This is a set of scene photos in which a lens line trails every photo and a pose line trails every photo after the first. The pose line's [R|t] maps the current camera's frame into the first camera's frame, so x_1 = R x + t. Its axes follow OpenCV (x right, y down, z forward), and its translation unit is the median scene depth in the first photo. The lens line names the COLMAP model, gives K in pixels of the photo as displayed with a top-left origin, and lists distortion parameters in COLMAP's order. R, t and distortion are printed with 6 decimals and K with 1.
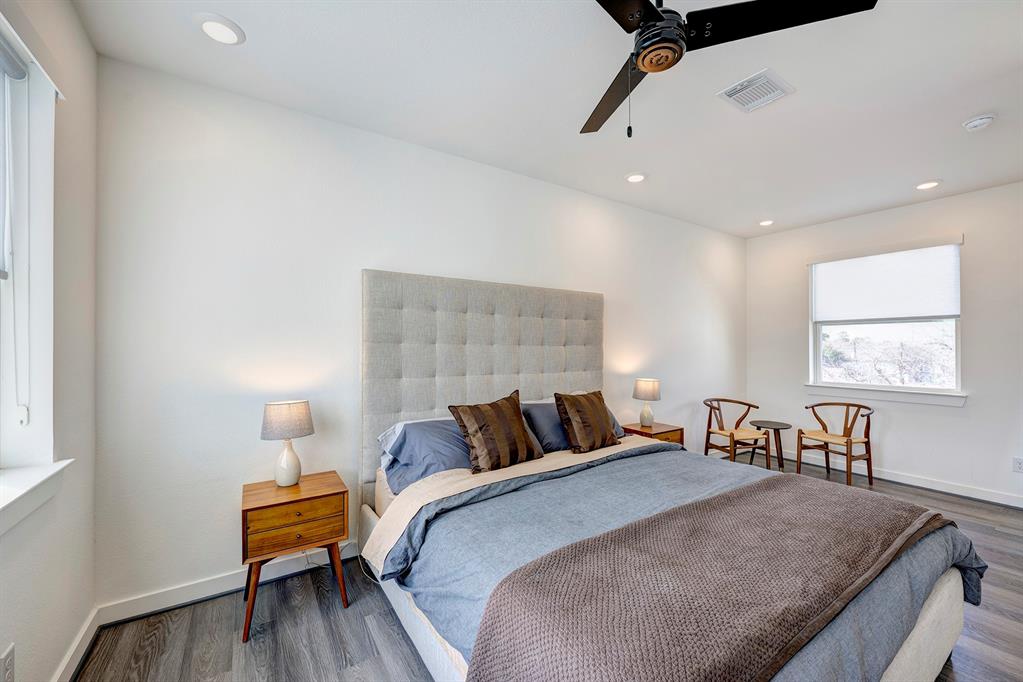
lens RADIAL K [[420.4, 0, 516.9], [0, 420.4, 354.6], [0, 0, 1]] dist [-0.001495, -0.000069]
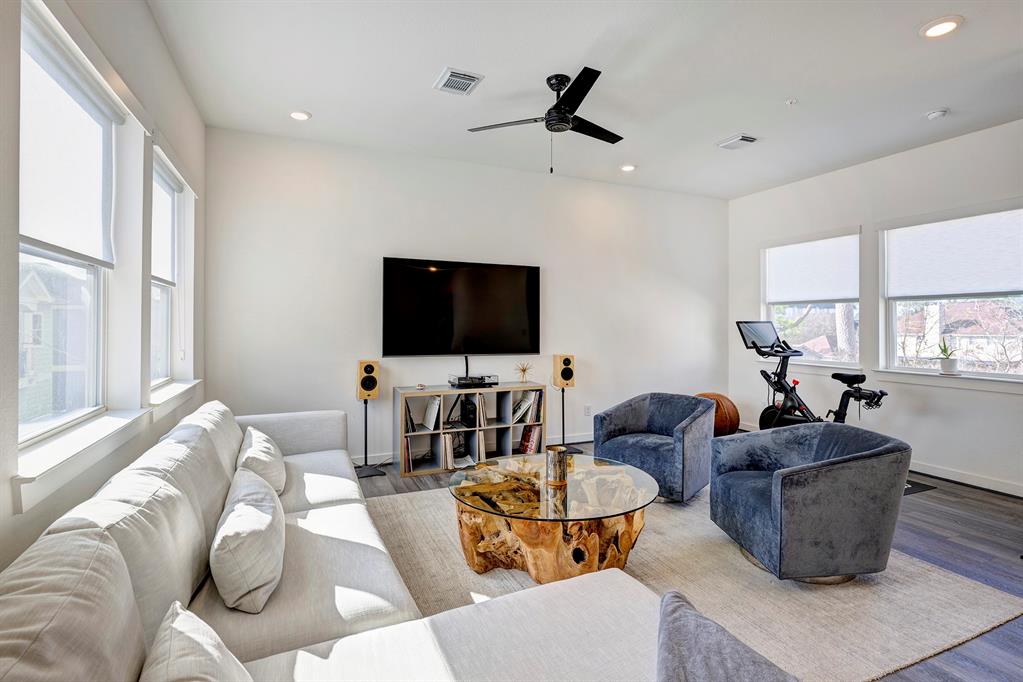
lens RADIAL K [[497.8, 0, 509.5], [0, 497.8, 326.1], [0, 0, 1]] dist [0.015284, 0.000247]
pose [[0.976824, 0.002164, -0.214034, 0.339284], [-0.006009, 0.999832, -0.017317, 0.007493], [0.213960, 0.018202, 0.976673, -0.387345]]
